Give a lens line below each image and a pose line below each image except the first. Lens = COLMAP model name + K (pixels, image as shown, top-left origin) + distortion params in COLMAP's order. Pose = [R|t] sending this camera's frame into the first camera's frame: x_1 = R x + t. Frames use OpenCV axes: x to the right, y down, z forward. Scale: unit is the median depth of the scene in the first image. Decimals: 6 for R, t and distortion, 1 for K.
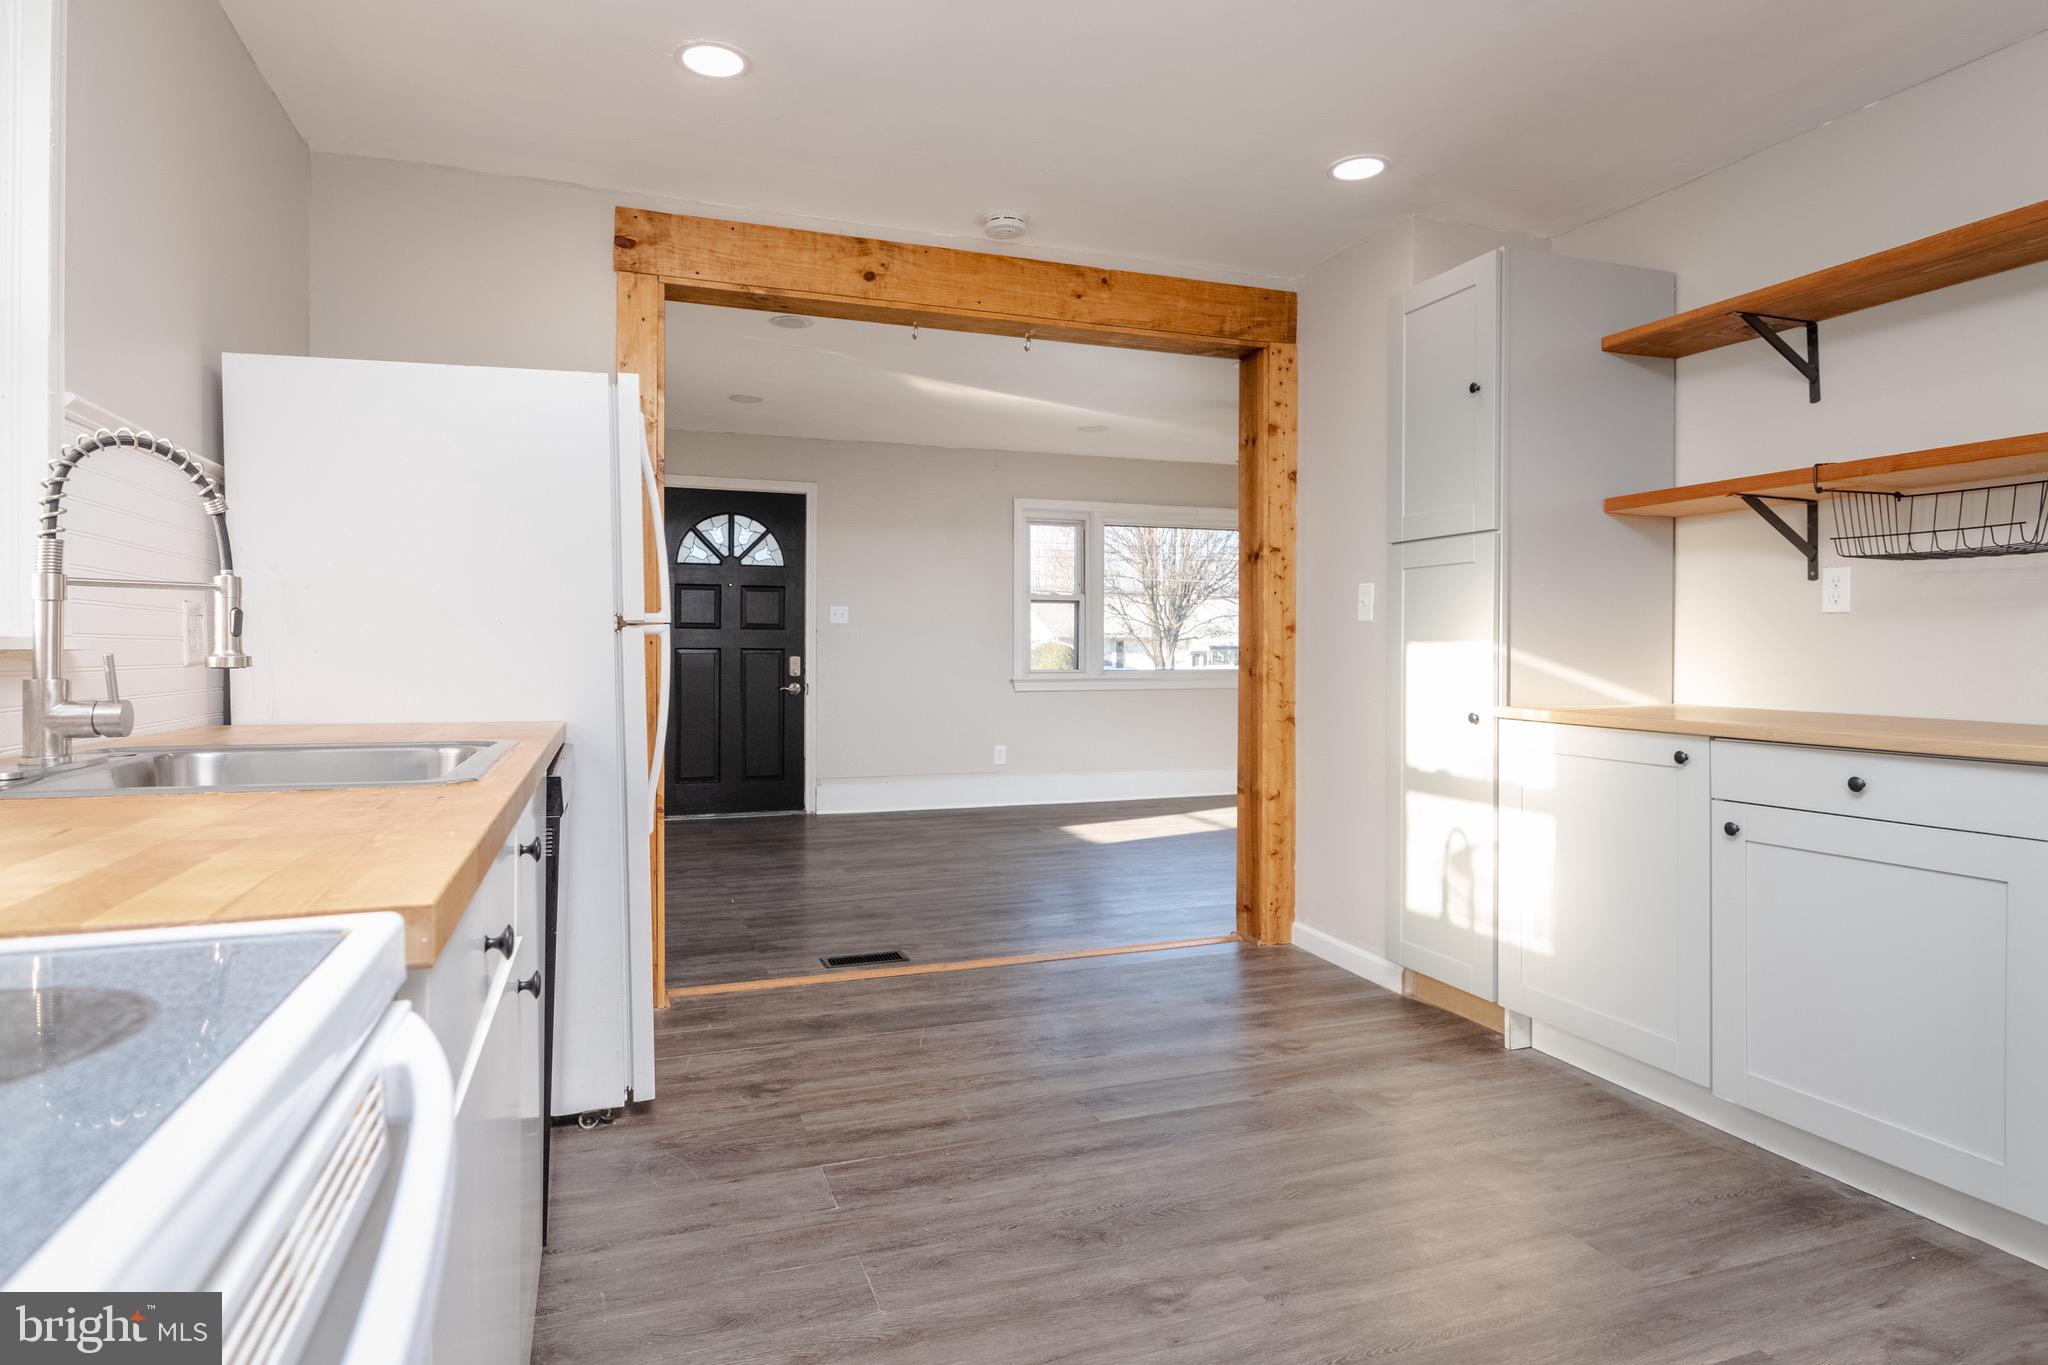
lens RADIAL K [[1129.3, 0, 1017.8], [0, 1129.3, 641.4], [0, 0, 1]] dist [0.000596, -0.000068]
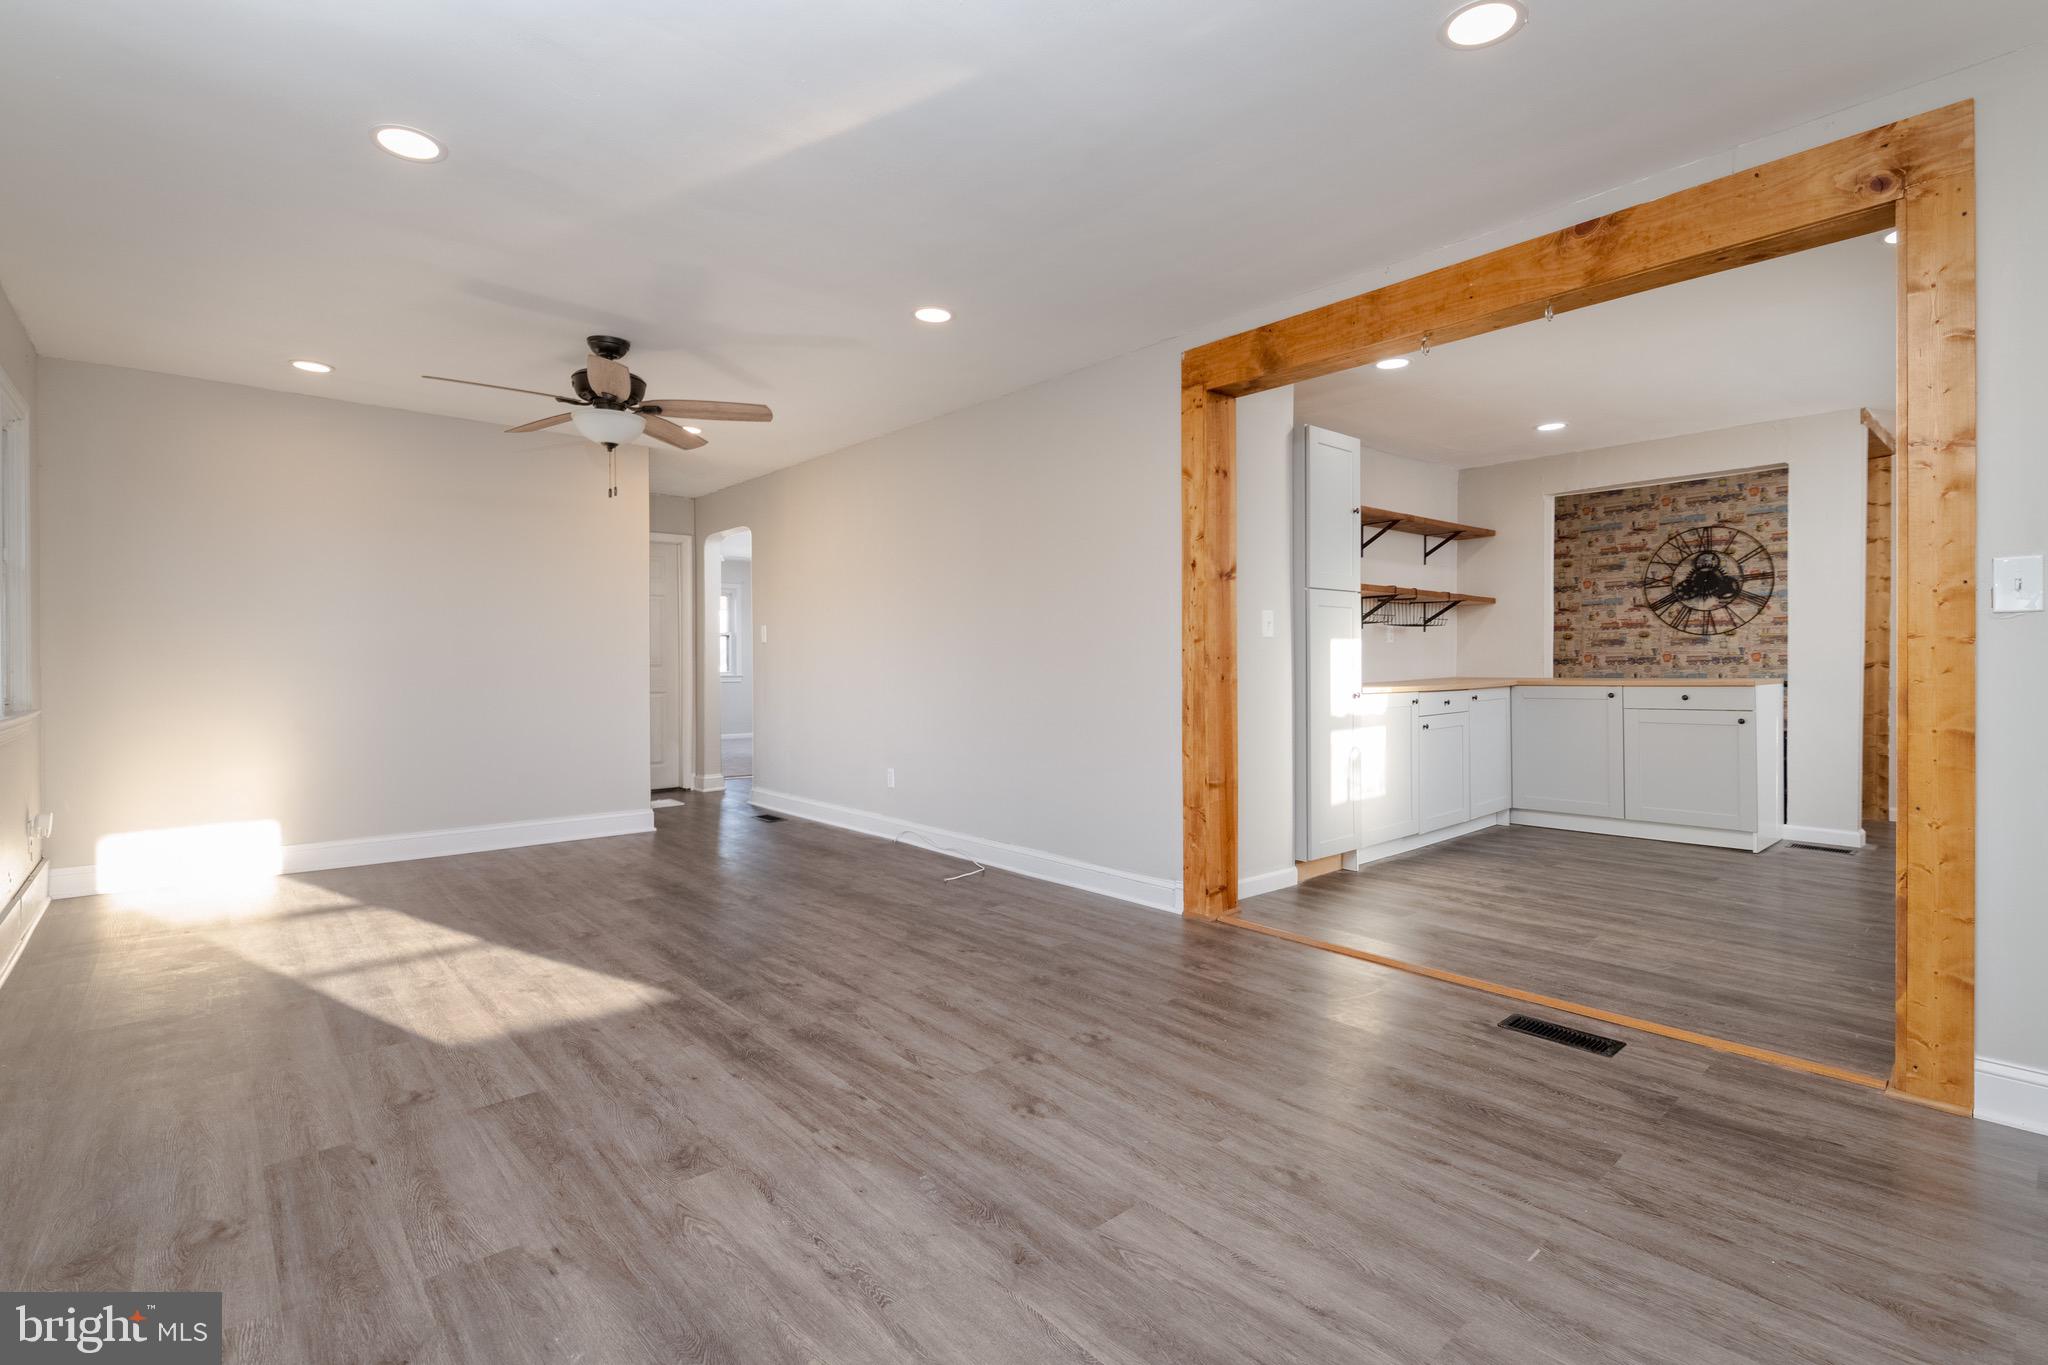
lens RADIAL K [[934.6, 0, 1038.7], [0, 934.6, 668.1], [0, 0, 1]] dist [0.021809, -0.012304]
pose [[-0.373576, -0.009347, 0.927553, -1.000001], [-0.003202, 0.999956, 0.008787, 0.017118], [-0.927594, 0.000313, -0.373589, 2.568218]]
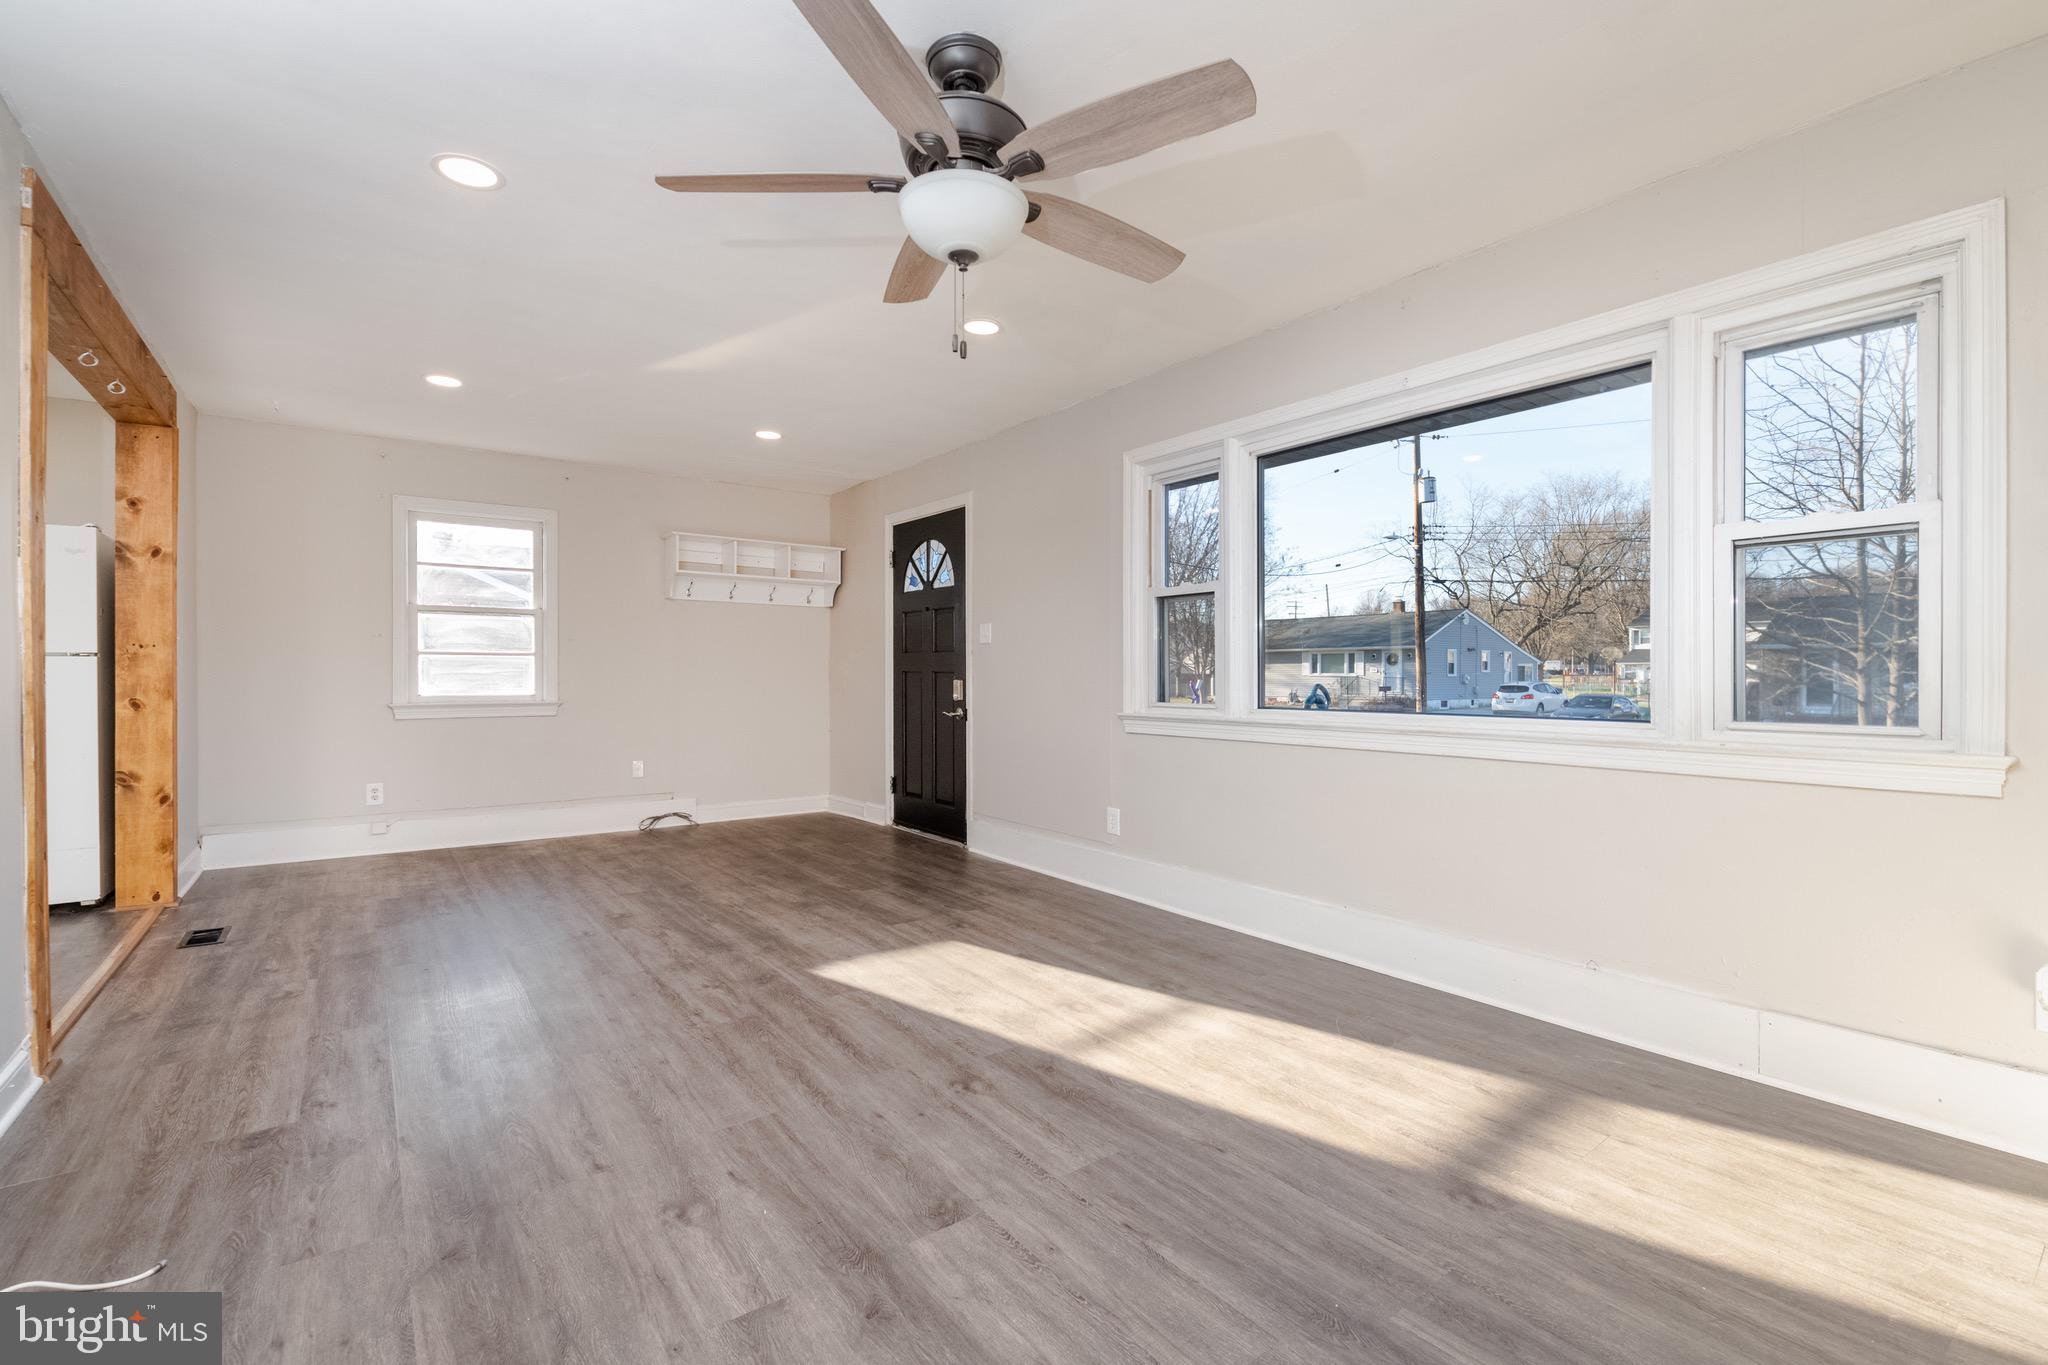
lens RADIAL K [[884.3, 0, 1029.4], [0, 884.3, 676.0], [0, 0, 1]] dist [-0.002412, -0.000902]
pose [[0.294446, 0.000170, -0.955668, 1.556657], [0.005644, 0.999982, 0.001917, 0.027071], [0.955652, -0.005958, 0.294440, 2.467620]]
